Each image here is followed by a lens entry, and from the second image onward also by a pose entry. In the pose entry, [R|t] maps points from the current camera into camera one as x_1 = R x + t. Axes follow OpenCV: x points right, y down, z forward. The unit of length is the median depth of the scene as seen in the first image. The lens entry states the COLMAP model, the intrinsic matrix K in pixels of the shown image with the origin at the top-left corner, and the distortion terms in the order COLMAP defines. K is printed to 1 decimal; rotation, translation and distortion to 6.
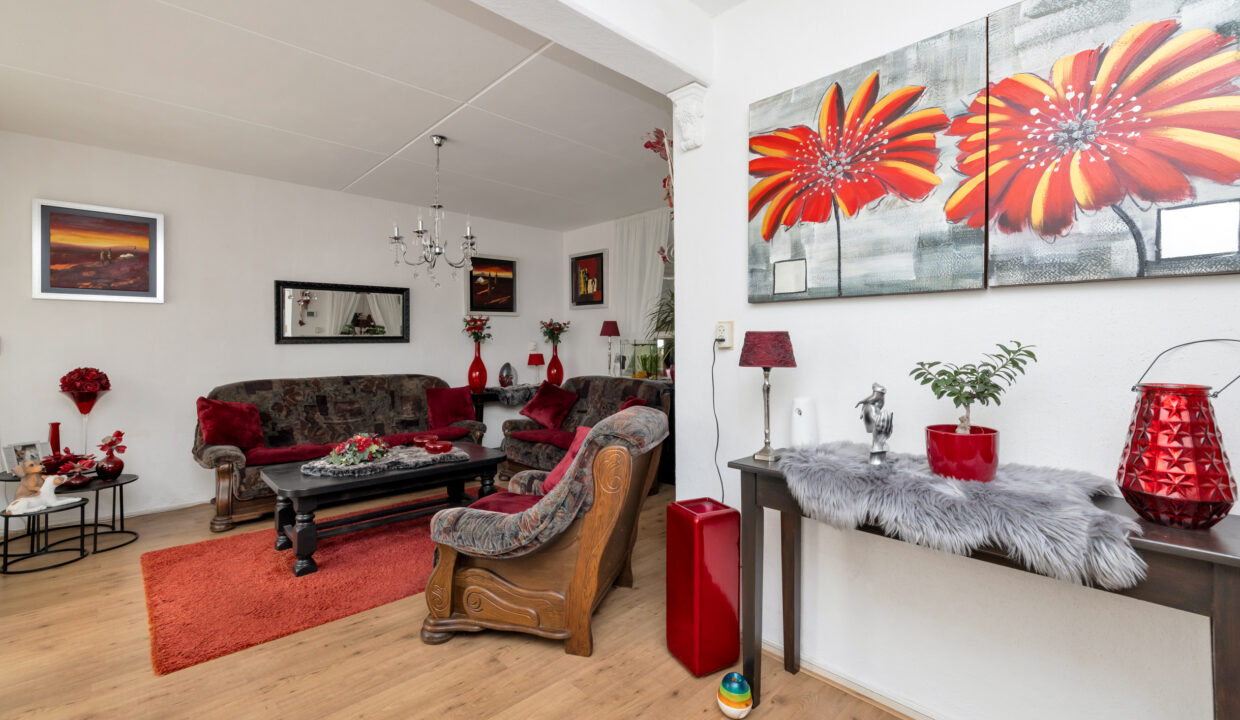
lens RADIAL K [[528.8, 0, 595.5], [0, 528.8, 342.6], [0, 0, 1]] dist [0.003233, -0.000902]
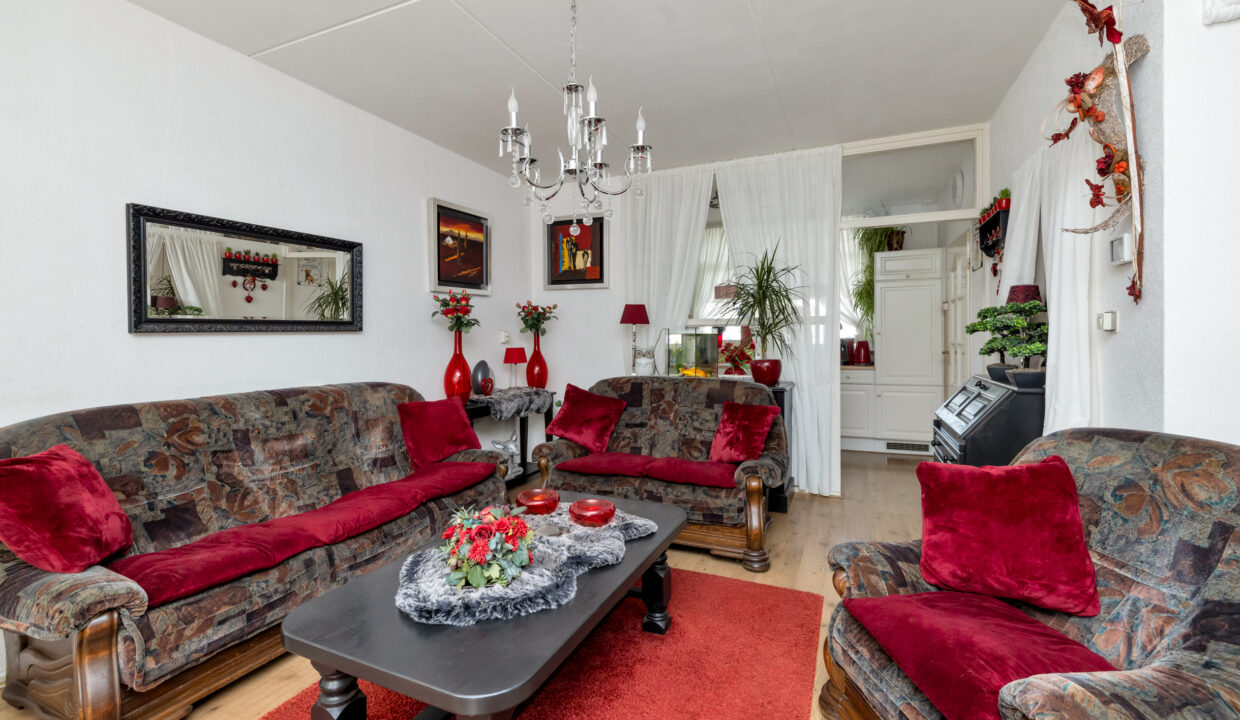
lens RADIAL K [[528.8, 0, 592.1], [0, 528.8, 347.5], [0, 0, 1]] dist [0.003233, -0.000902]
pose [[0.917655, -0.009008, 0.397277, -0.456482], [0.000216, 0.999754, 0.022170, 0.006539], [-0.397379, -0.020259, 0.917431, 0.419994]]
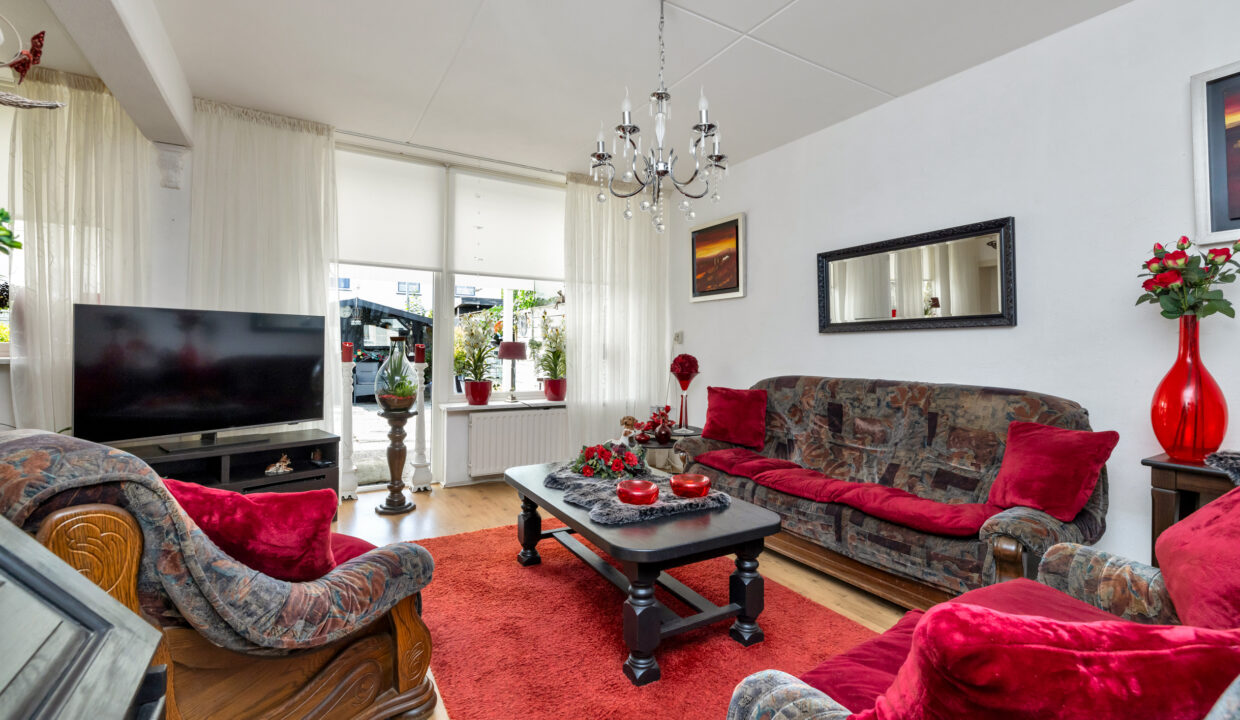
lens RADIAL K [[528.8, 0, 600.6], [0, 528.8, 343.3], [0, 0, 1]] dist [0.003233, -0.000902]
pose [[-0.187913, -0.005696, -0.982169, 0.275630], [-0.001679, 0.999984, -0.005478, 0.026148], [0.982184, 0.000620, -0.187919, 0.927279]]
